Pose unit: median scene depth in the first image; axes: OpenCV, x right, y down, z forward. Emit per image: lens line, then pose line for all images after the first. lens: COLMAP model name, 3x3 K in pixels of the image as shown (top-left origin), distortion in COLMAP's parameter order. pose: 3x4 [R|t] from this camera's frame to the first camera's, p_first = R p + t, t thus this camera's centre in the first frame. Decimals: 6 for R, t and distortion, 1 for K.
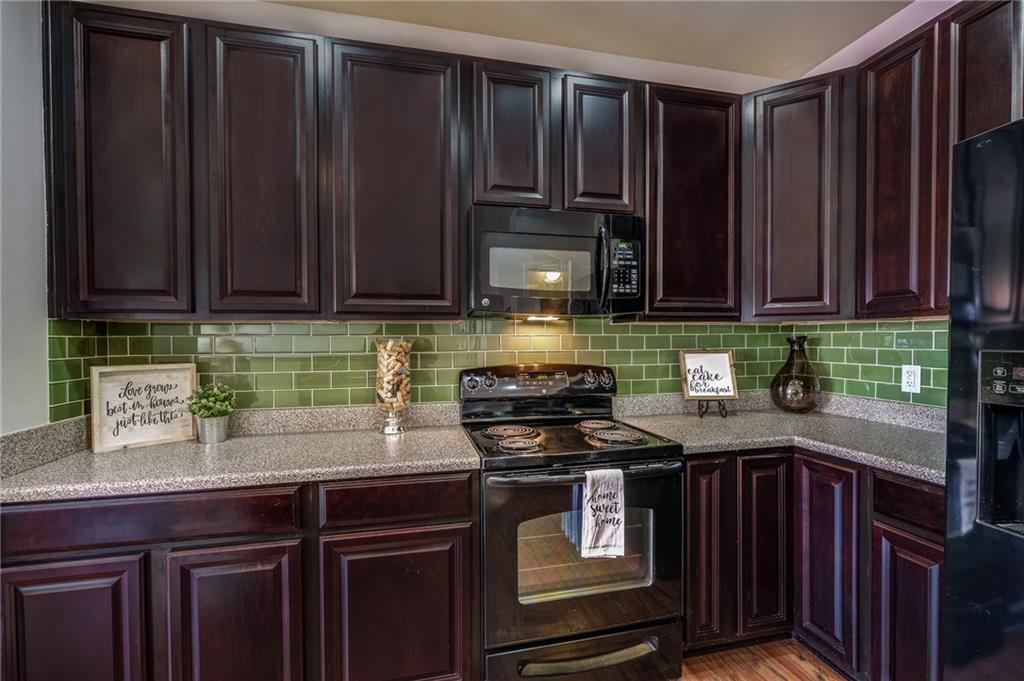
lens RADIAL K [[445.5, 0, 507.5], [0, 445.5, 341.8], [0, 0, 1]] dist [-0.005278, 0.001000]
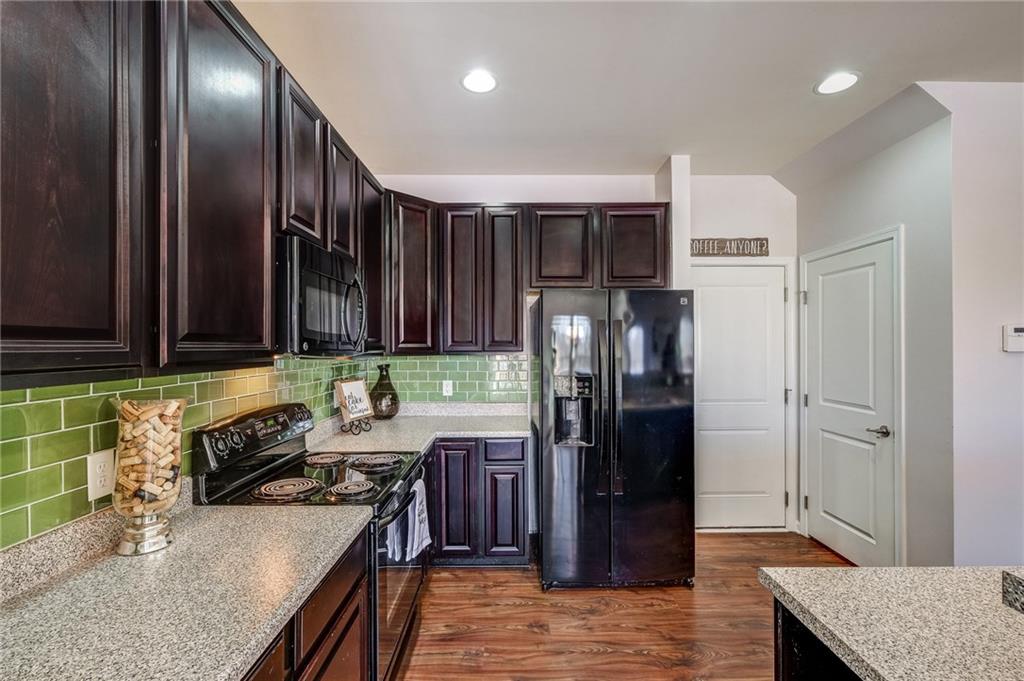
lens RADIAL K [[445.5, 0, 506.3], [0, 445.5, 343.0], [0, 0, 1]] dist [-0.005278, 0.001000]
pose [[0.233643, 0.007619, 0.972293, -0.720139], [0.010480, 0.999891, -0.010354, -0.071090], [-0.972266, 0.012609, 0.233538, 0.343604]]
